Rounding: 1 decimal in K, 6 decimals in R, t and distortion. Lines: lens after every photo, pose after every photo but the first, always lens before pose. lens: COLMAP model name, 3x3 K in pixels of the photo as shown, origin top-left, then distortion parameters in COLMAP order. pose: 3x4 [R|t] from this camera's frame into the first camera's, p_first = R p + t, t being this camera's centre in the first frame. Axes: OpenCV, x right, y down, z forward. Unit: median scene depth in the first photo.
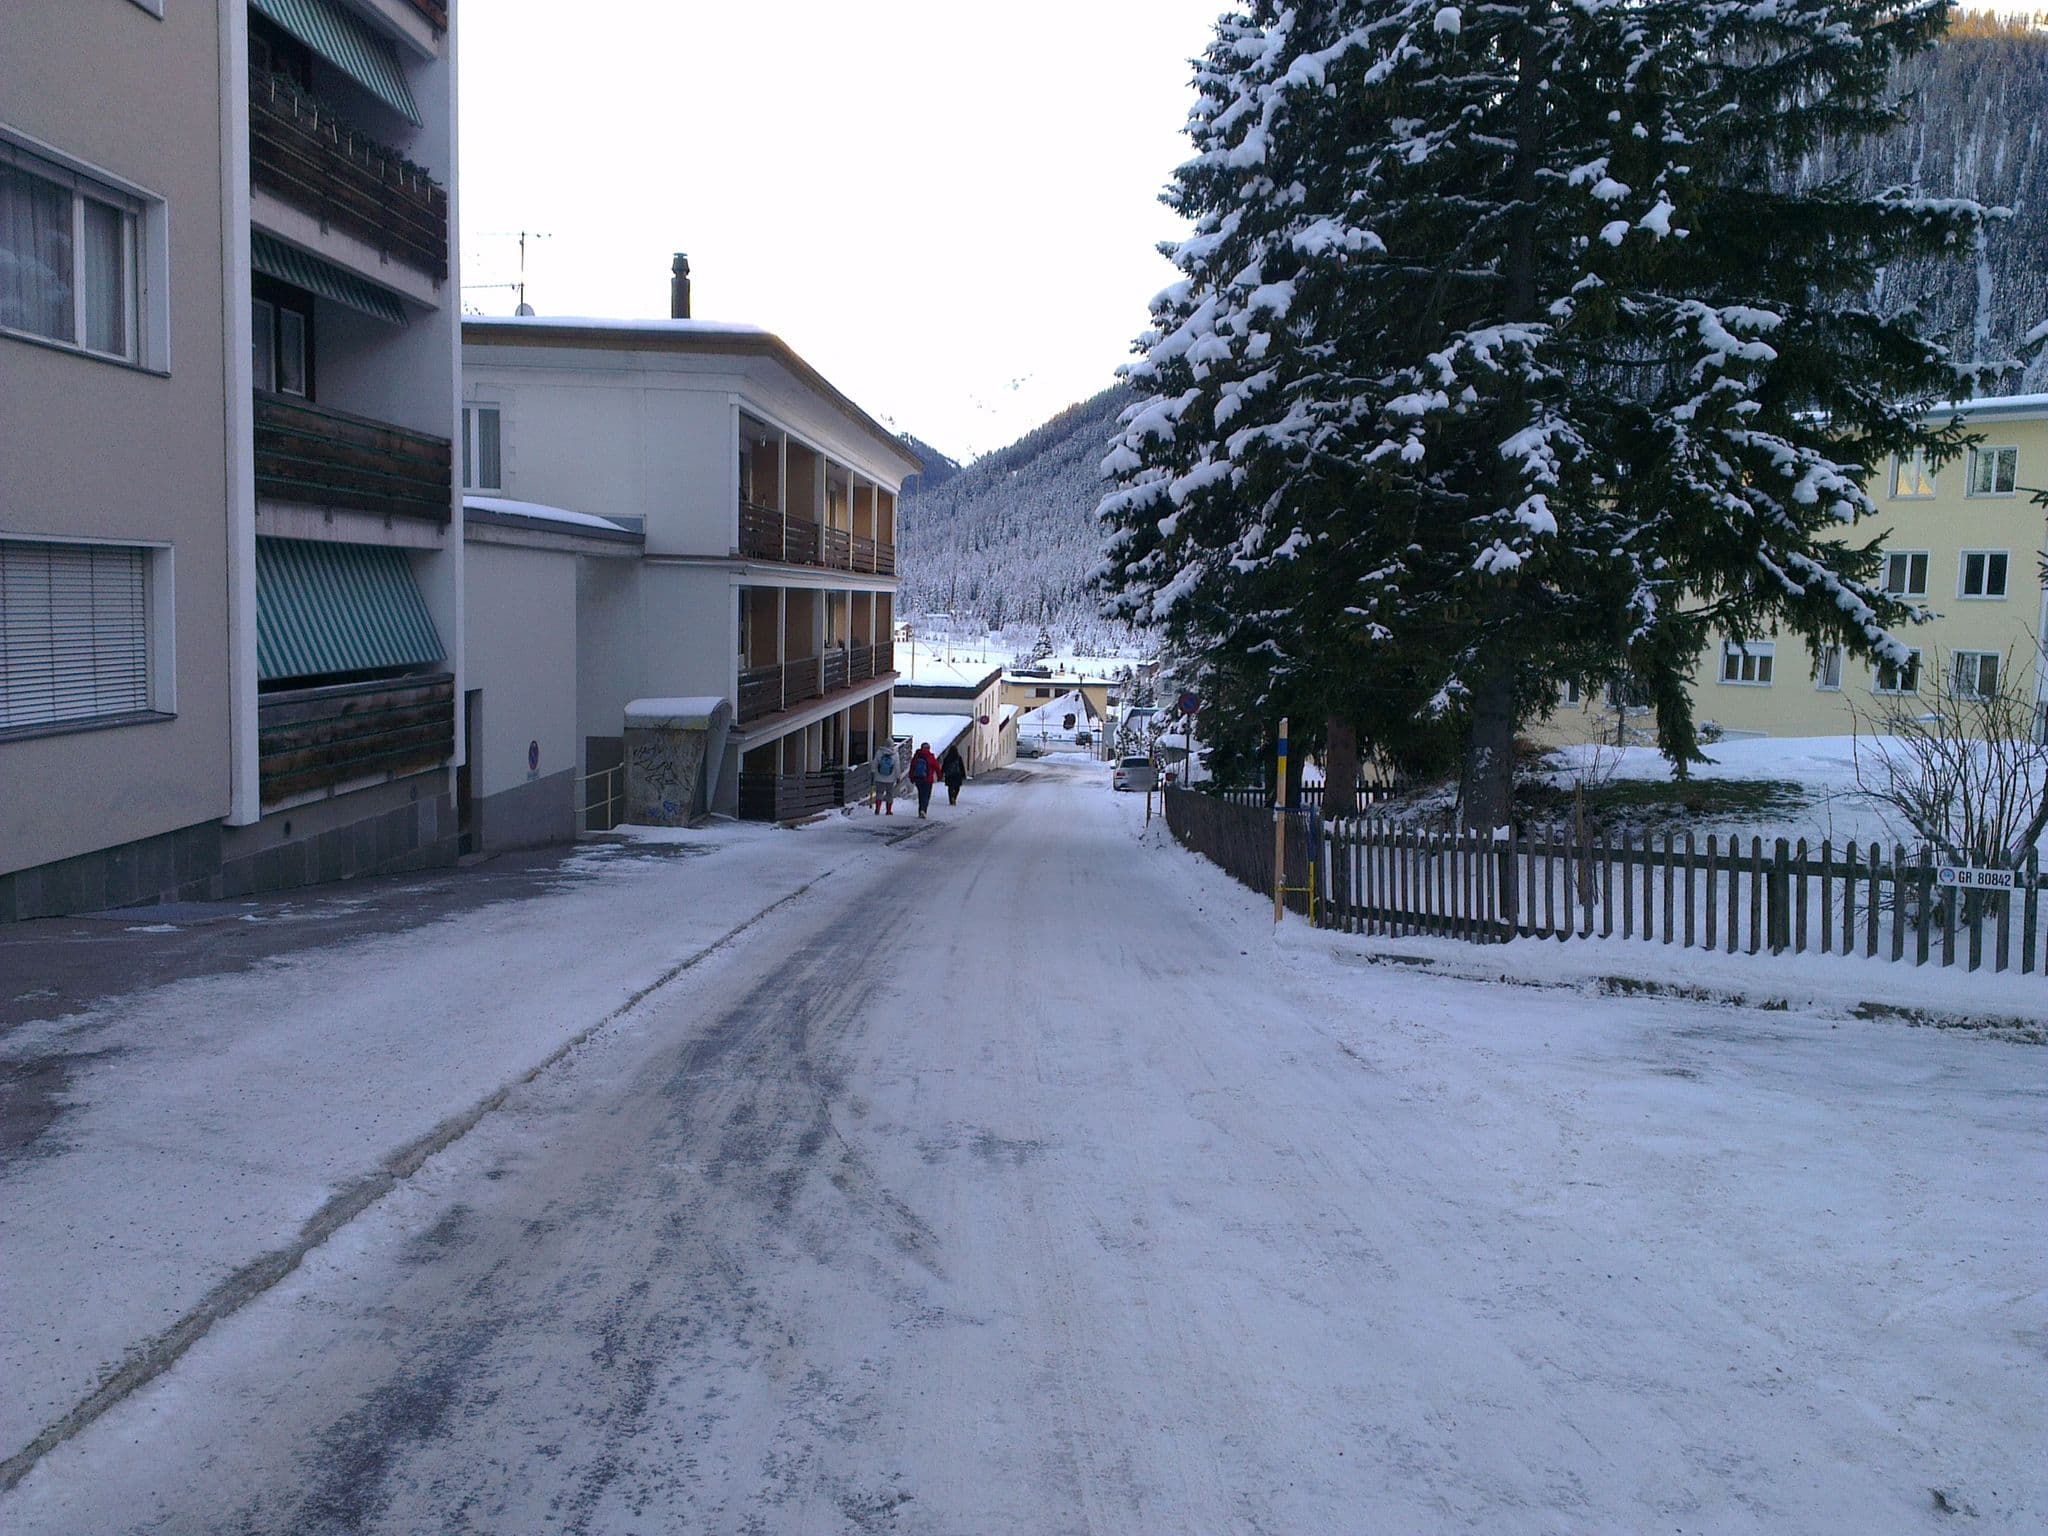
lens RADIAL K [[1652.4, 0, 1024.0], [0, 1652.4, 768.0], [0, 0, 1]] dist [0.053609, 0.001771]
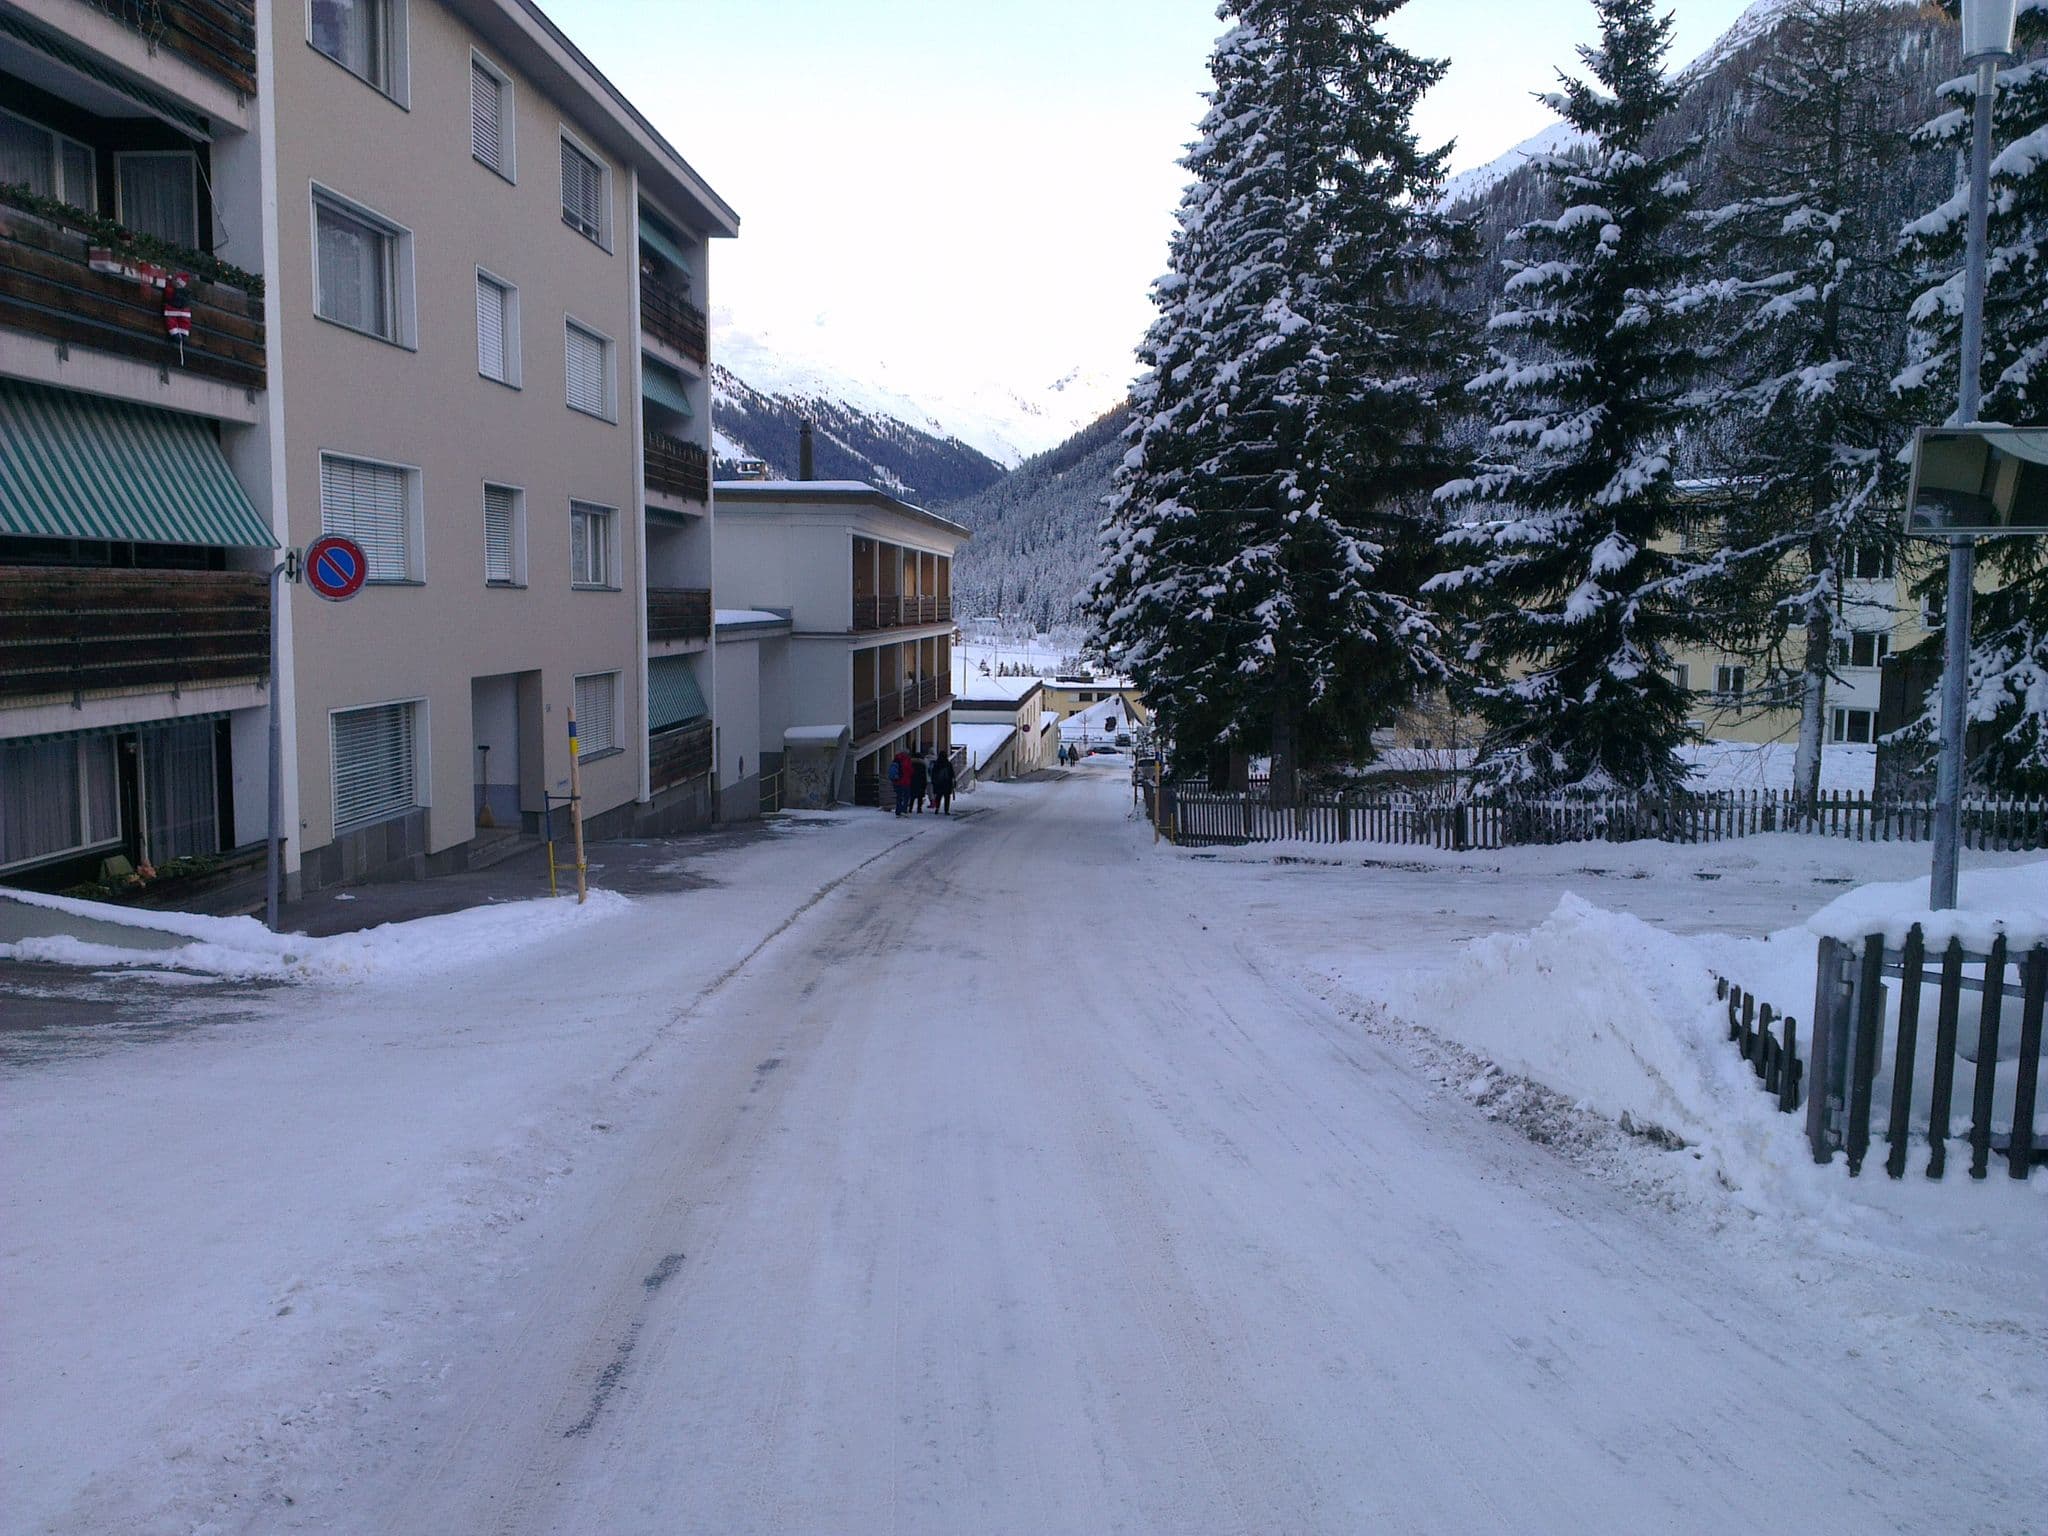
lens RADIAL K [[1652.4, 0, 1024.0], [0, 1652.4, 768.0], [0, 0, 1]] dist [0.053609, 0.001771]
pose [[0.999422, -0.014801, -0.030591, 0.039533], [0.014790, 0.999890, -0.000588, 0.000353], [0.030596, 0.000135, 0.999532, -0.694269]]
